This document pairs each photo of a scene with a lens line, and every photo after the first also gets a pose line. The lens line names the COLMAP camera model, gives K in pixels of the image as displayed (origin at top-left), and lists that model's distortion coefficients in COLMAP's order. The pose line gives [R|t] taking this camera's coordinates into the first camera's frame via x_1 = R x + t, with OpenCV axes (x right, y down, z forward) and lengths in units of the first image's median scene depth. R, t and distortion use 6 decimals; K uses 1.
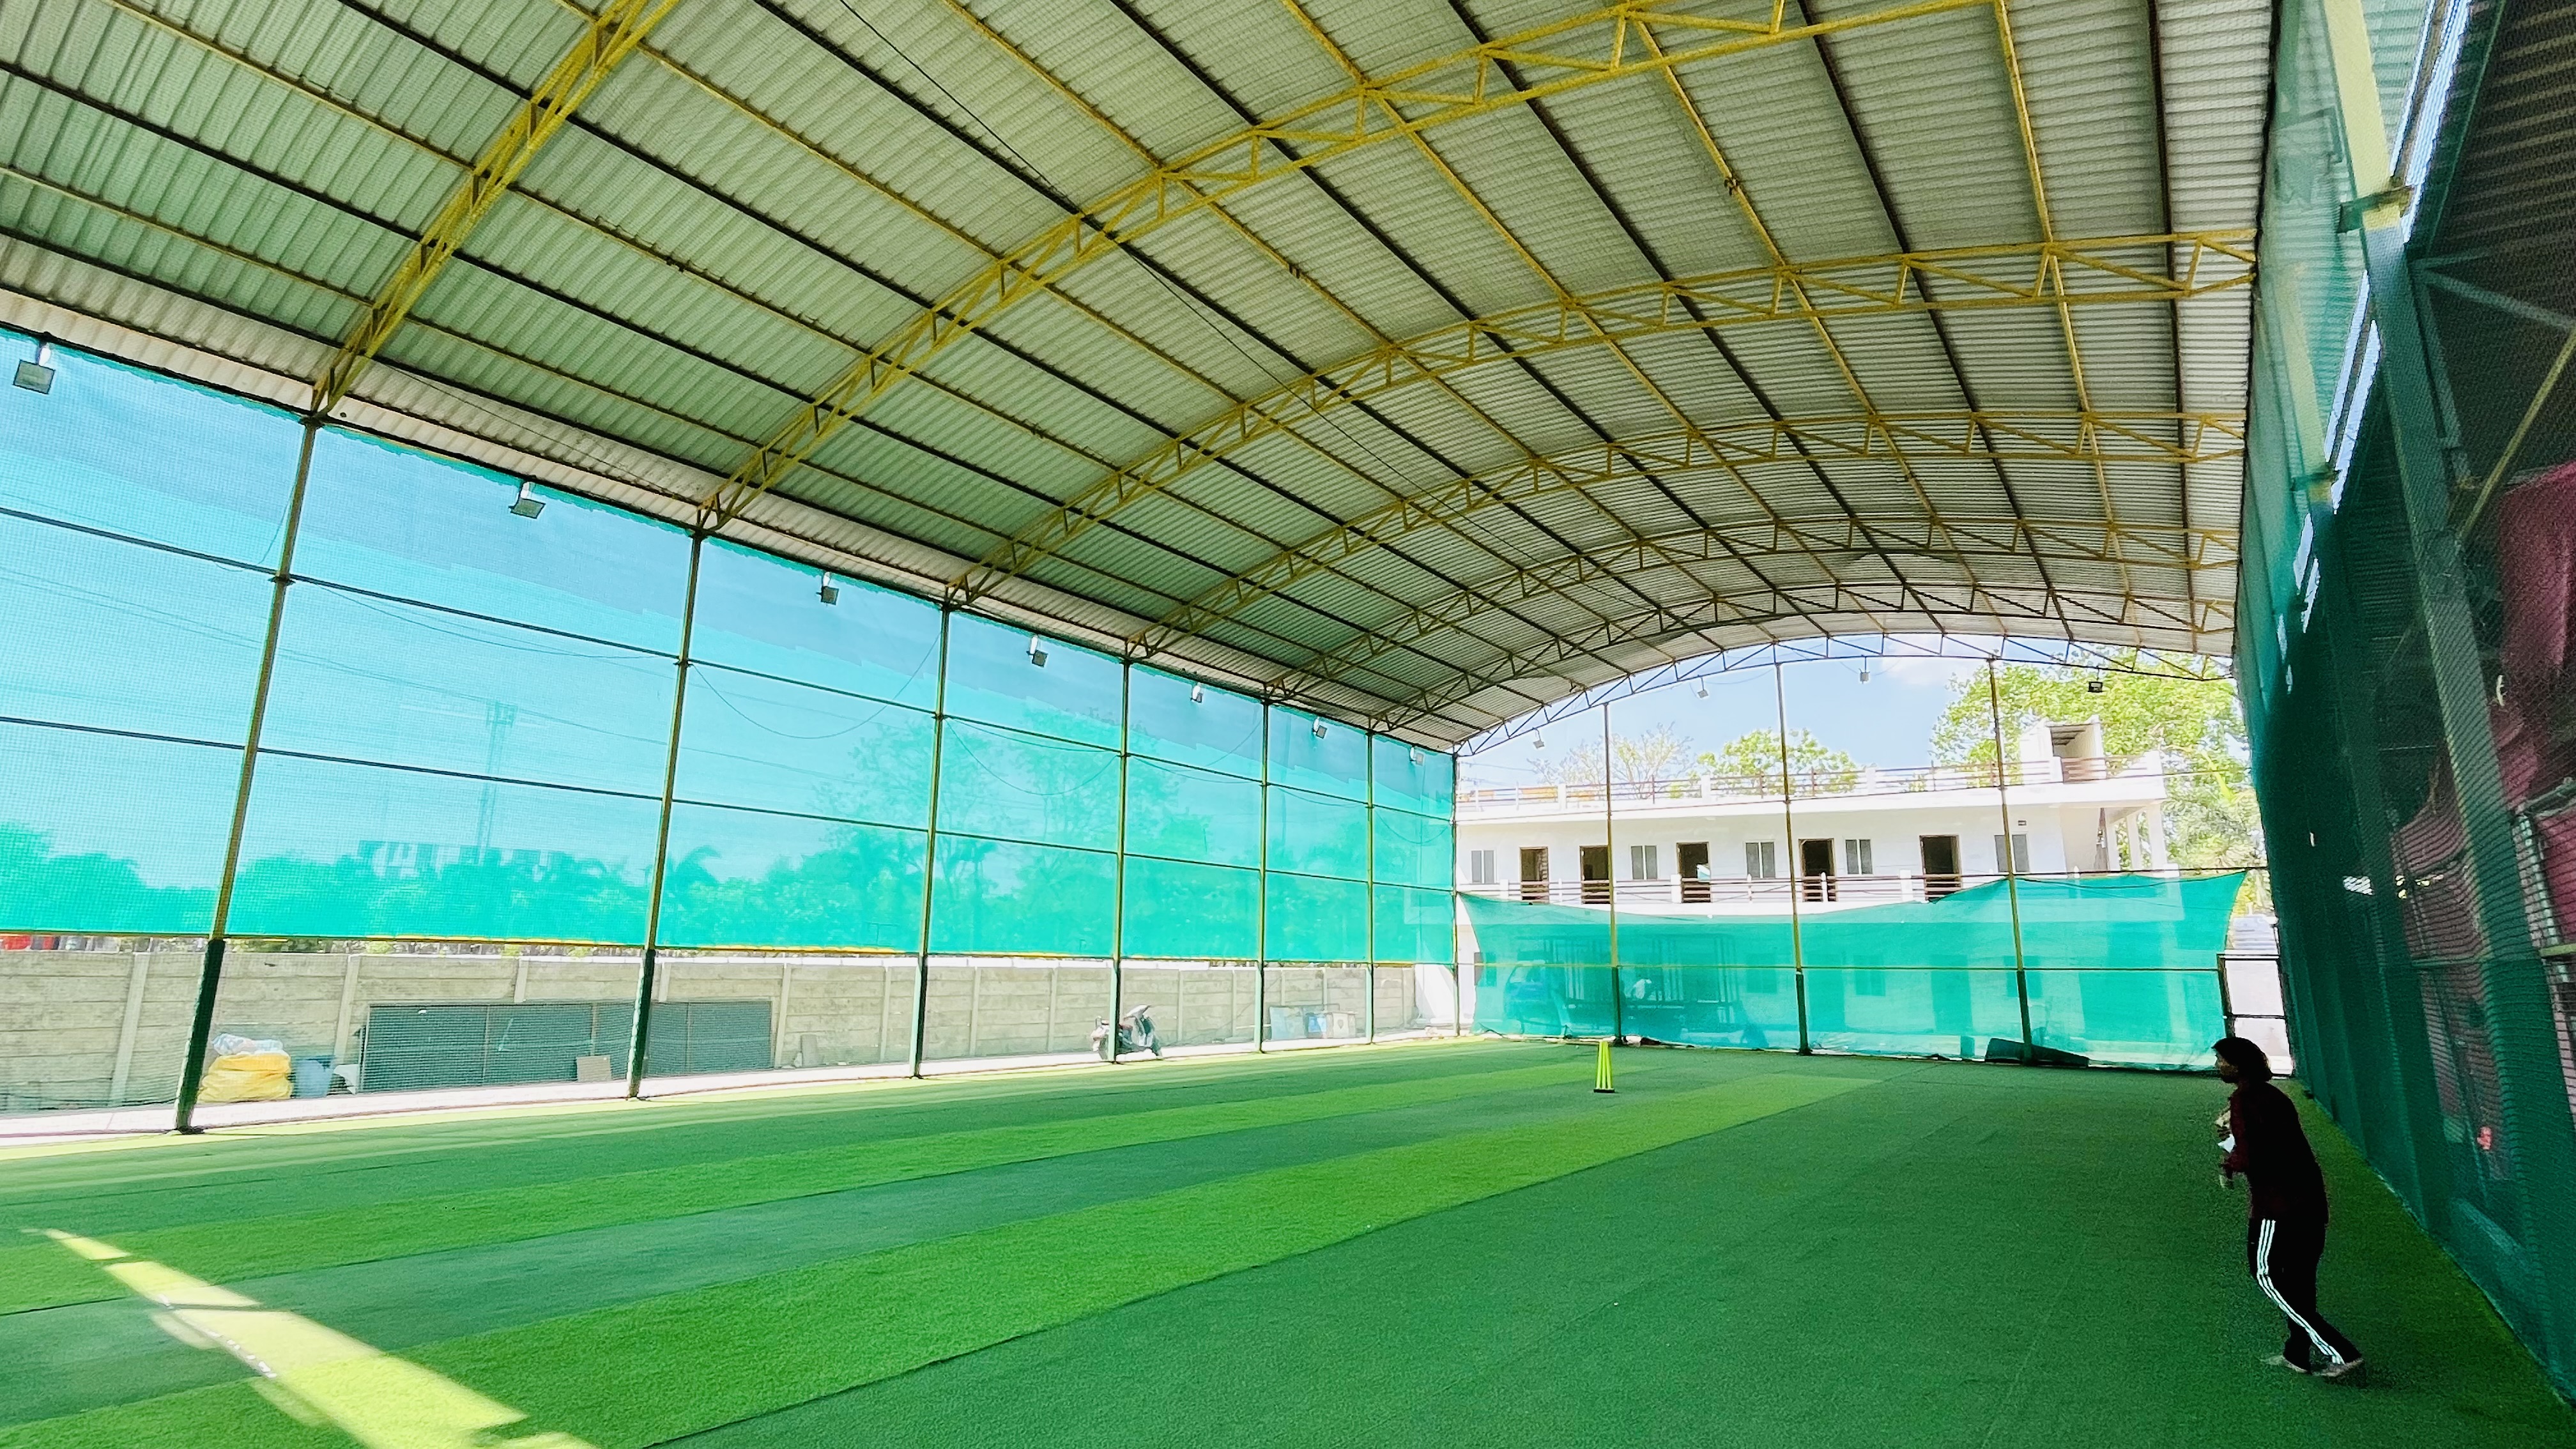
lens RADIAL K [[1253.6, 0, 1291.6], [0, 1253.6, 775.3], [0, 0, 1]] dist [0.048495, 0.000597]
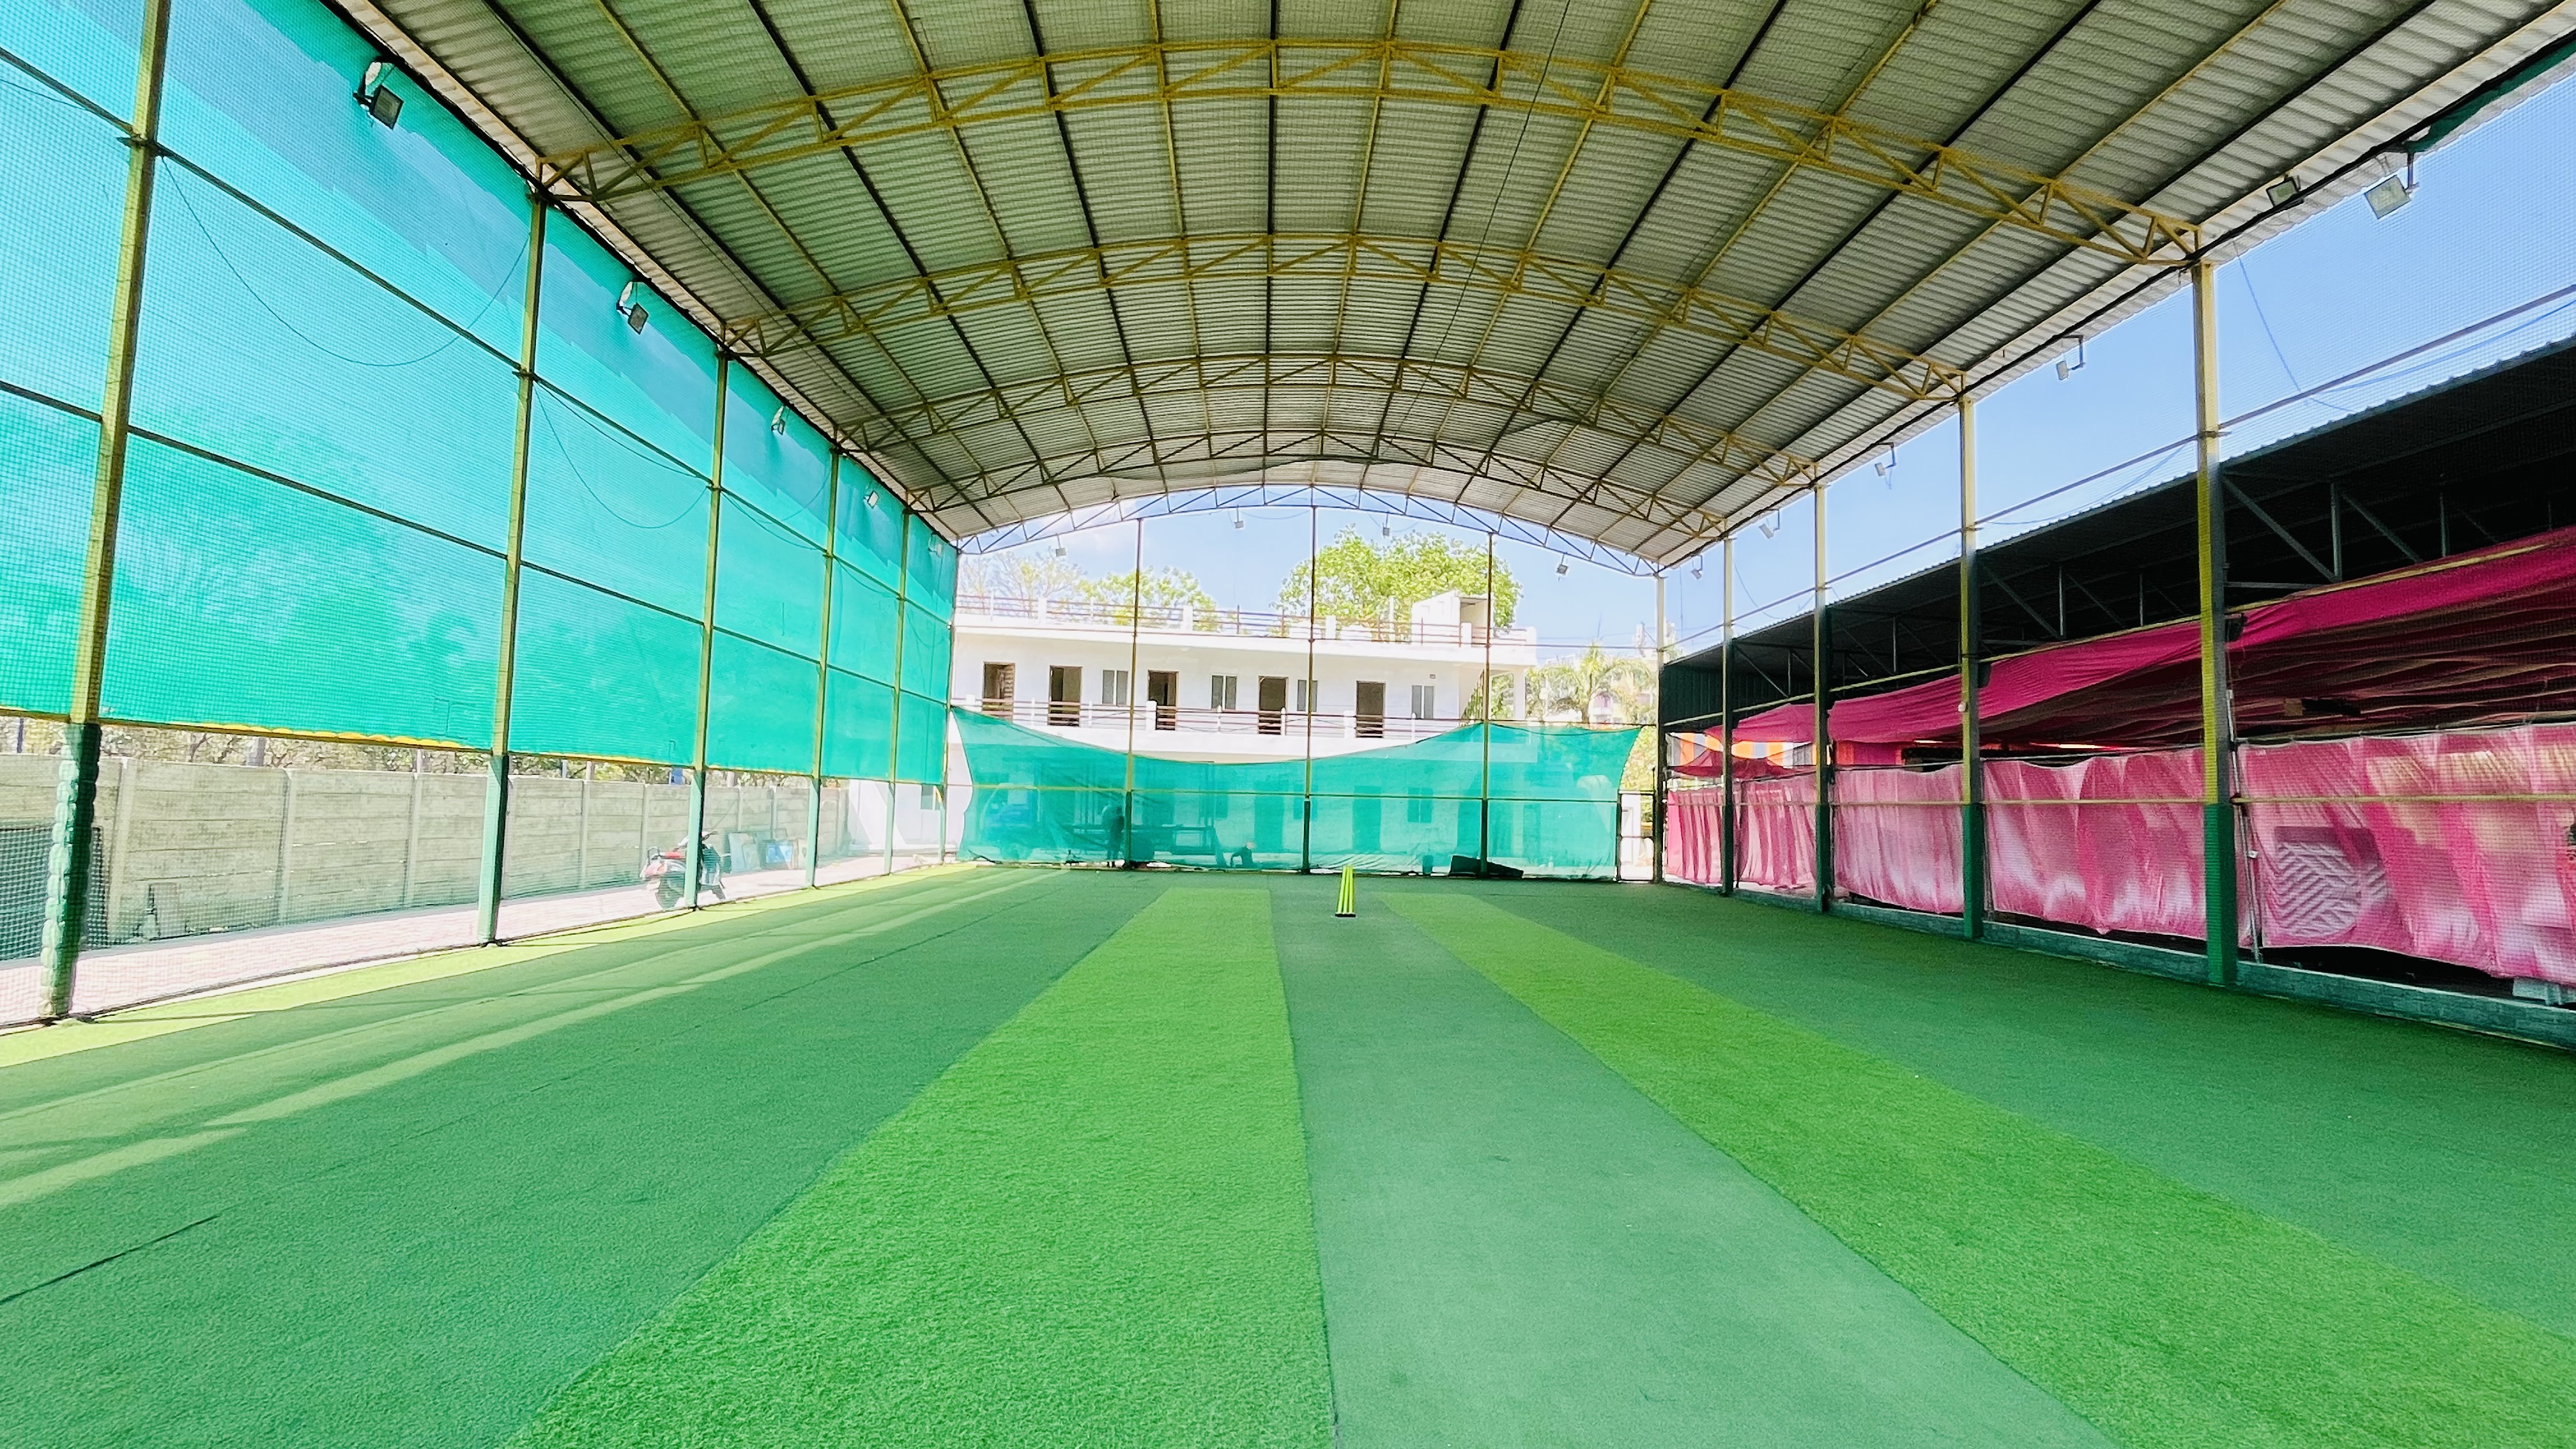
lens RADIAL K [[1219.7, 0, 1288.0], [0, 1219.7, 724.5], [0, 0, 1]] dist [-0.002661, -0.000384]
pose [[0.794675, 0.053950, 0.604632, -0.223073], [-0.113340, 0.991714, 0.060475, 0.030338], [-0.596360, -0.116587, 0.794206, 0.188651]]
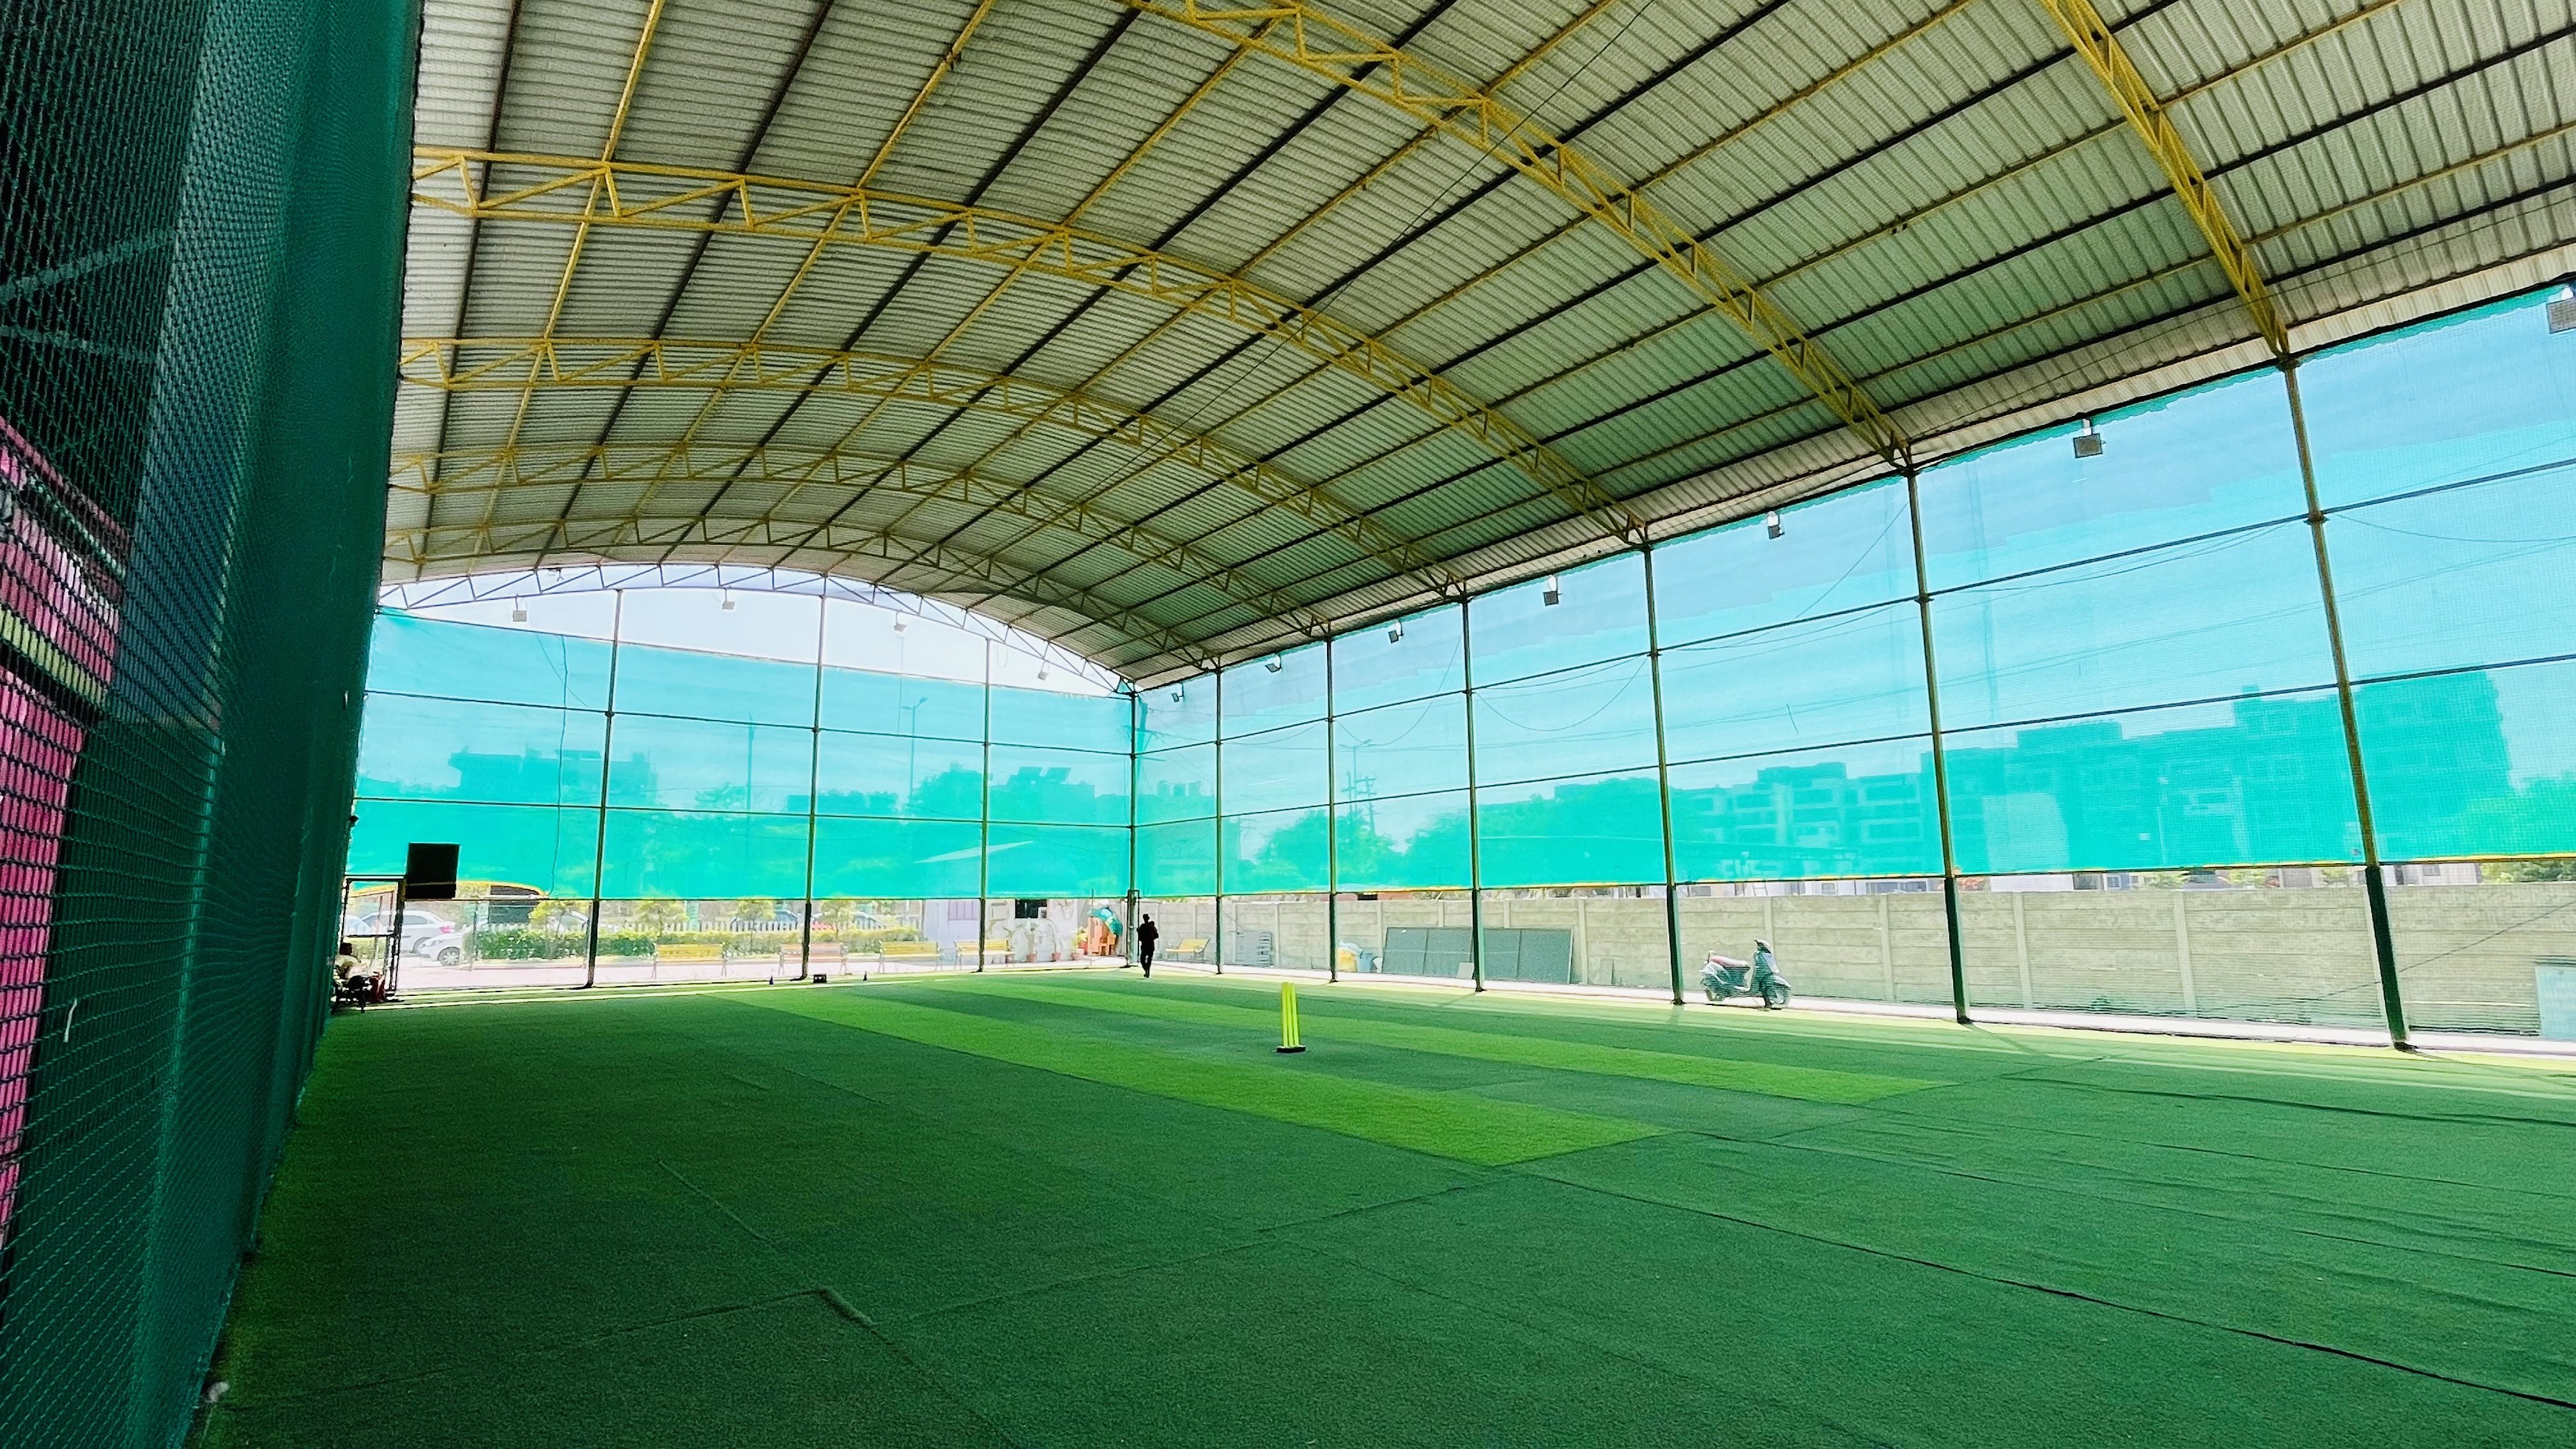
lens RADIAL K [[1219.7, 0, 1288.0], [0, 1219.7, 724.5], [0, 0, 1]] dist [-0.002661, -0.000384]
pose [[-0.279916, -0.154296, -0.947544, 0.575438], [0.156529, 0.966457, -0.203616, 0.128231], [0.947178, -0.205314, -0.246375, 0.747398]]
